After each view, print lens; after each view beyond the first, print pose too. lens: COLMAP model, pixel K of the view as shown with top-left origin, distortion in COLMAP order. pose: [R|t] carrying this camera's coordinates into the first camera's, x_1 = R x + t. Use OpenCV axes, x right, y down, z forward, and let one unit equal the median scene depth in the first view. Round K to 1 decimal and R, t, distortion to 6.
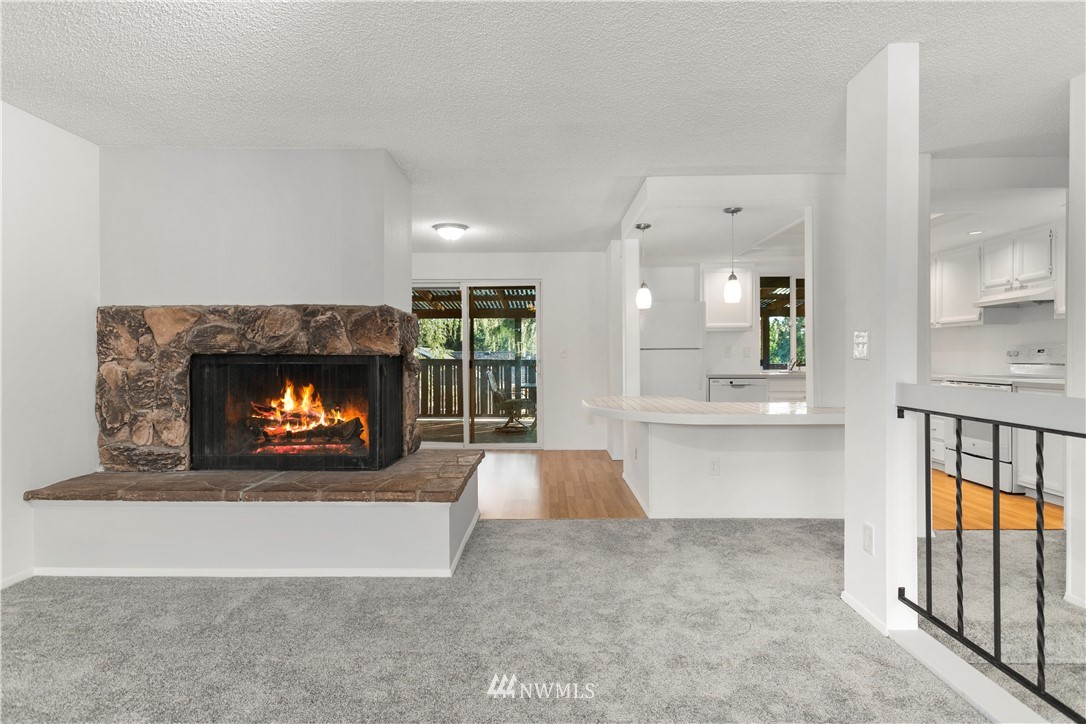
lens RADIAL K [[595.4, 0, 539.6], [0, 595.4, 362.4], [0, 0, 1]] dist [-0.000611, 0.000329]
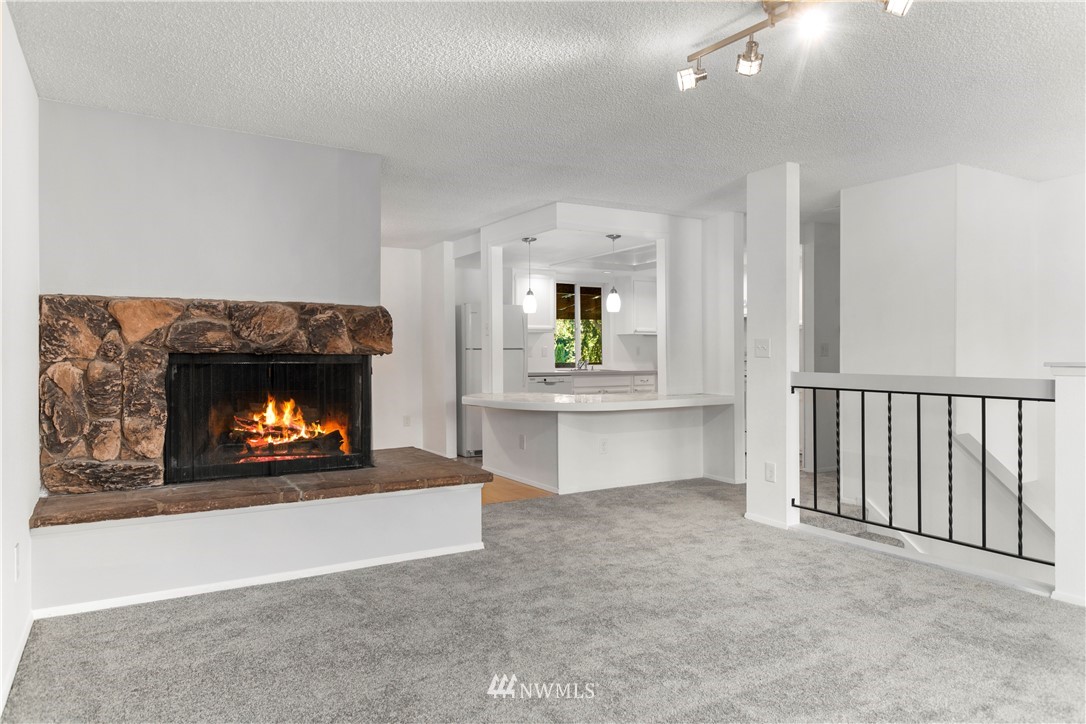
lens RADIAL K [[710.7, 0, 545.1], [0, 710.7, 358.3], [0, 0, 1]] dist [0.002976, 0.001442]
pose [[0.849357, -0.002259, 0.527814, -0.673966], [0.006466, 0.999960, -0.006126, 0.003893], [-0.527779, 0.008616, 0.849338, -0.195712]]
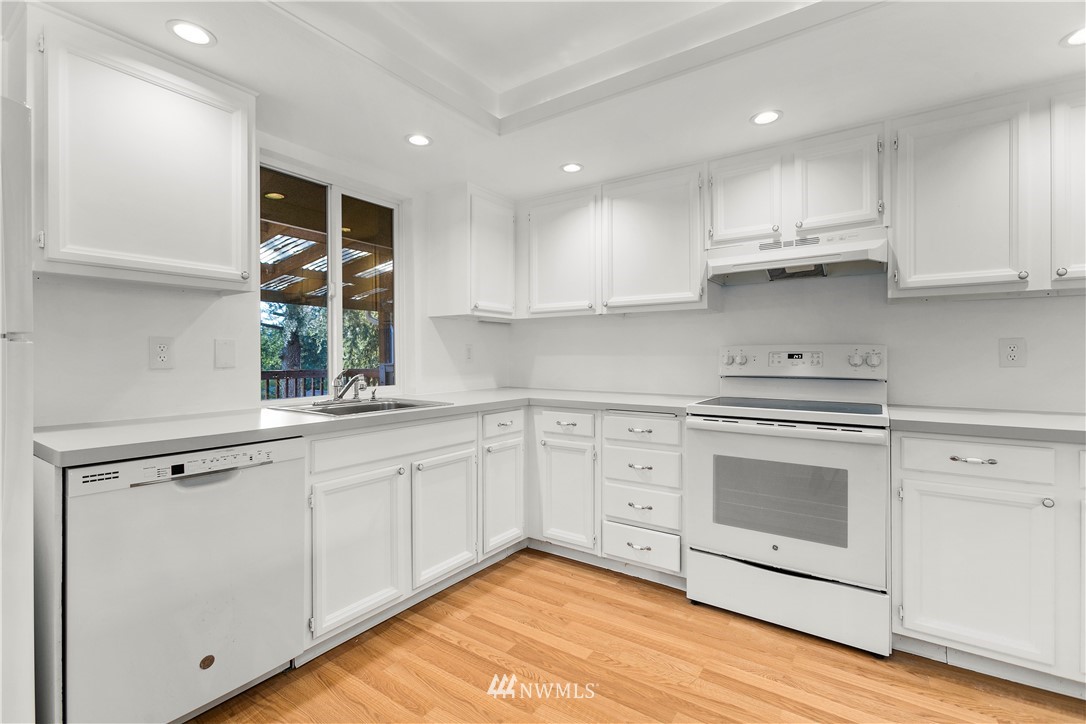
lens RADIAL K [[492.1, 0, 543.3], [0, 492.1, 360.5], [0, 0, 1]] dist [-0.014488, 0.000154]
pose [[0.557507, -0.003488, 0.830165, 0.429655], [0.008121, 0.999966, -0.001252, -0.024102], [-0.830132, 0.007440, 0.557517, 1.372191]]
